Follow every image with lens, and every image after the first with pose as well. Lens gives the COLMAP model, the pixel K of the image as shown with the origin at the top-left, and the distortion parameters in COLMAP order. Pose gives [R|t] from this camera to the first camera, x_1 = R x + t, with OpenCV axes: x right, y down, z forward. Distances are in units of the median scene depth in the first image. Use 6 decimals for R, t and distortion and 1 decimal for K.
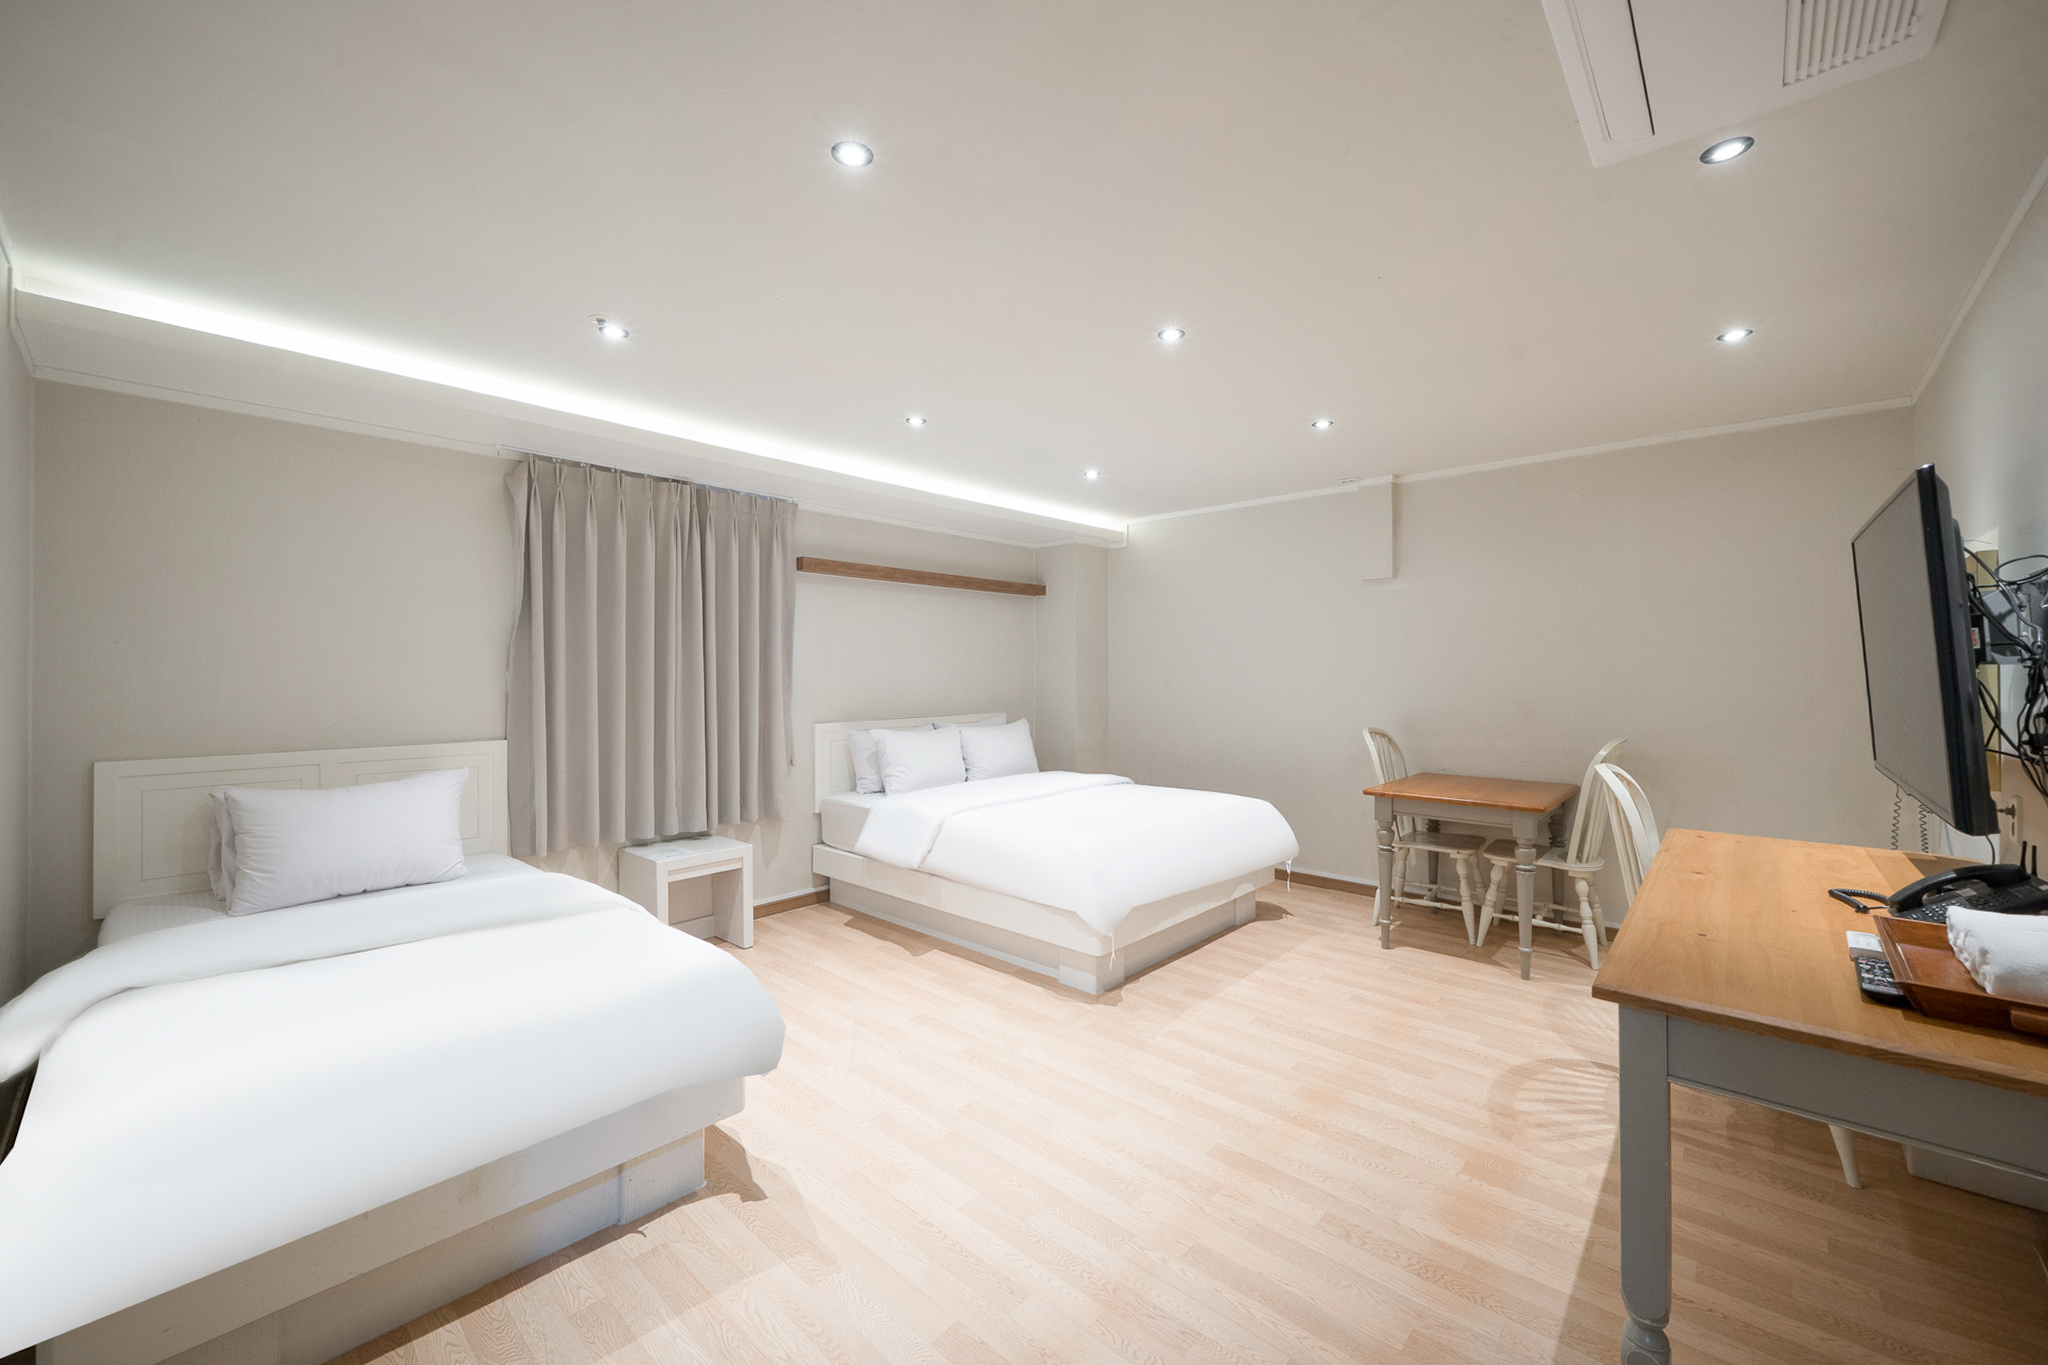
lens RADIAL K [[796.1, 0, 1025.9], [0, 796.1, 668.3], [0, 0, 1]] dist [0.007825, 0.000135]
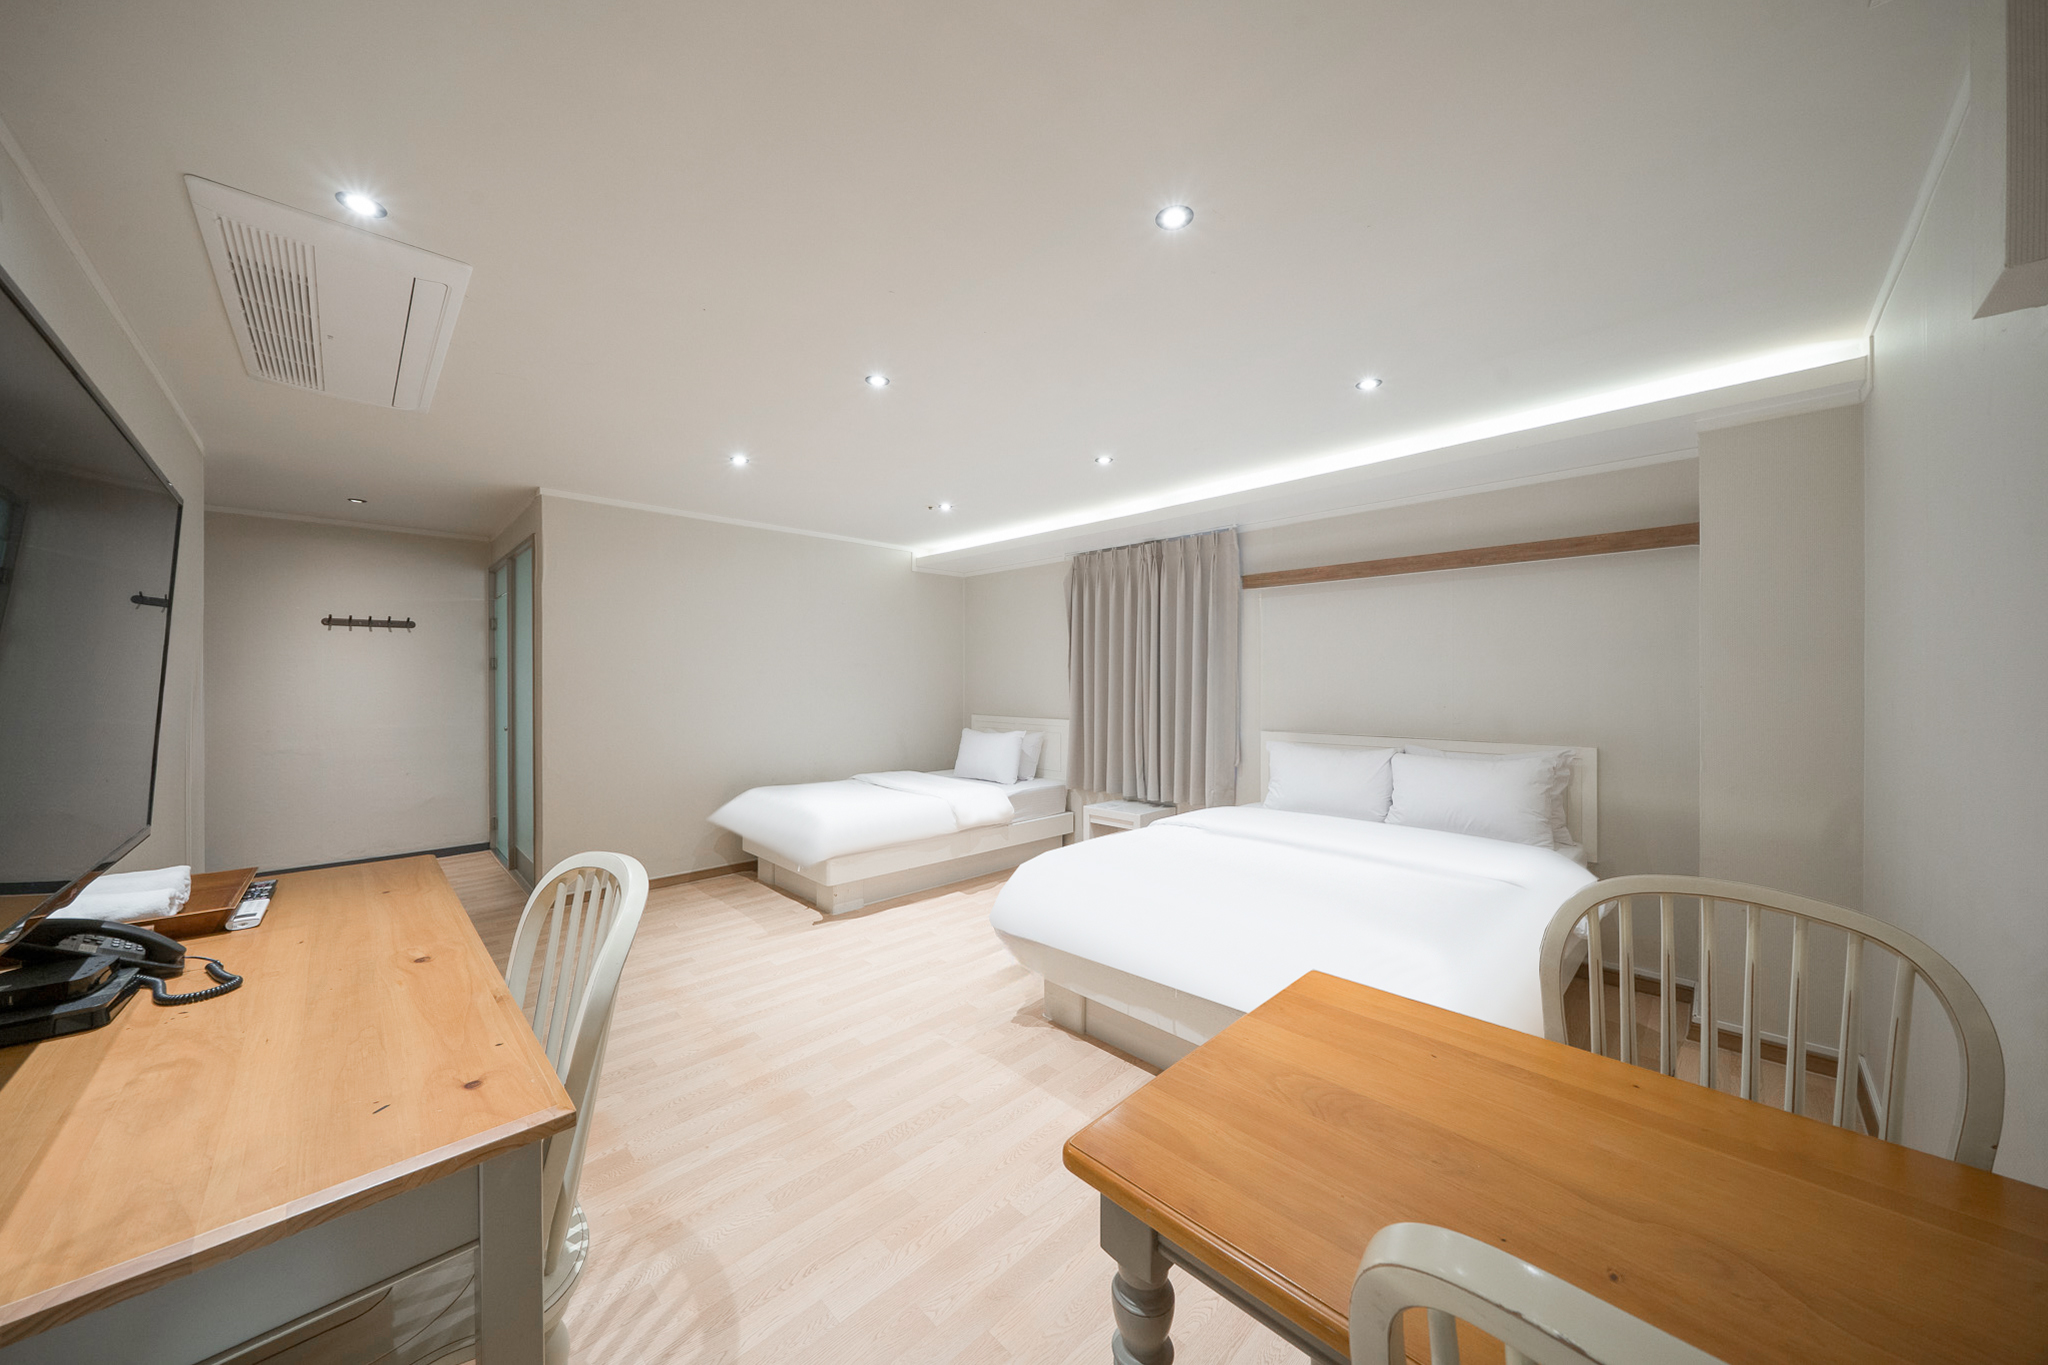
lens RADIAL K [[693.9, 0, 1022.2], [0, 693.9, 688.3], [0, 0, 1]] dist [-0.000395, -0.000242]
pose [[-0.052704, 0.012820, -0.998528, 1.071180], [0.006182, 0.999903, 0.012512, -0.000433], [0.998591, -0.005514, -0.052778, 1.177413]]
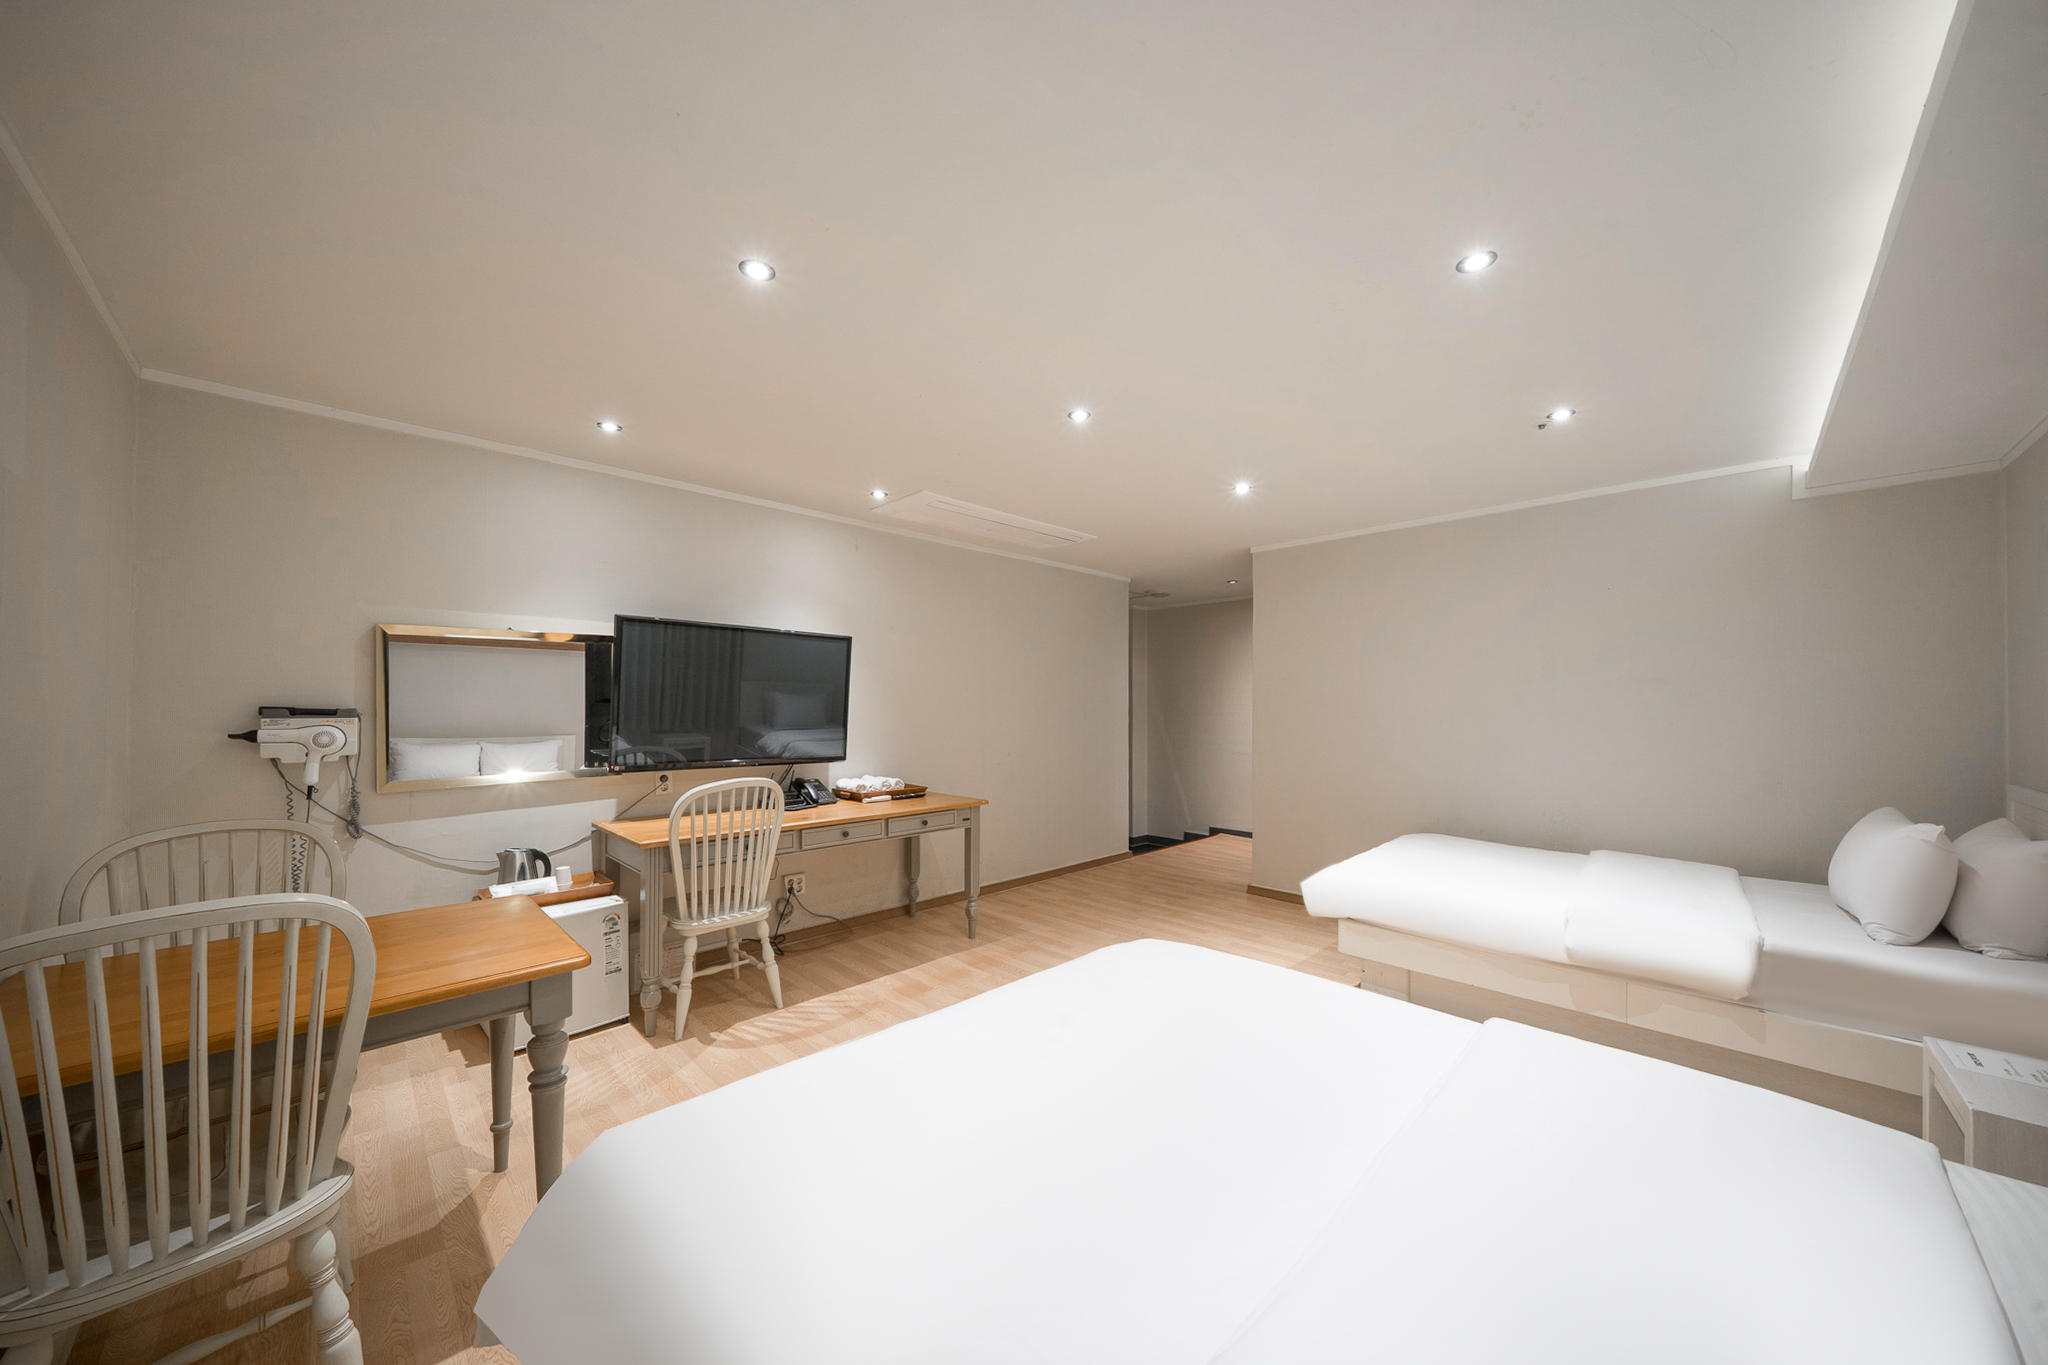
lens RADIAL K [[713.1, 0, 1022.8], [0, 713.1, 686.8], [0, 0, 1]] dist [0.000714, 0.000022]
pose [[-0.998932, -0.000733, 0.046209, 0.203530], [-0.002305, 0.999421, -0.033958, 0.012829], [-0.046157, -0.034028, -0.998354, 1.917923]]
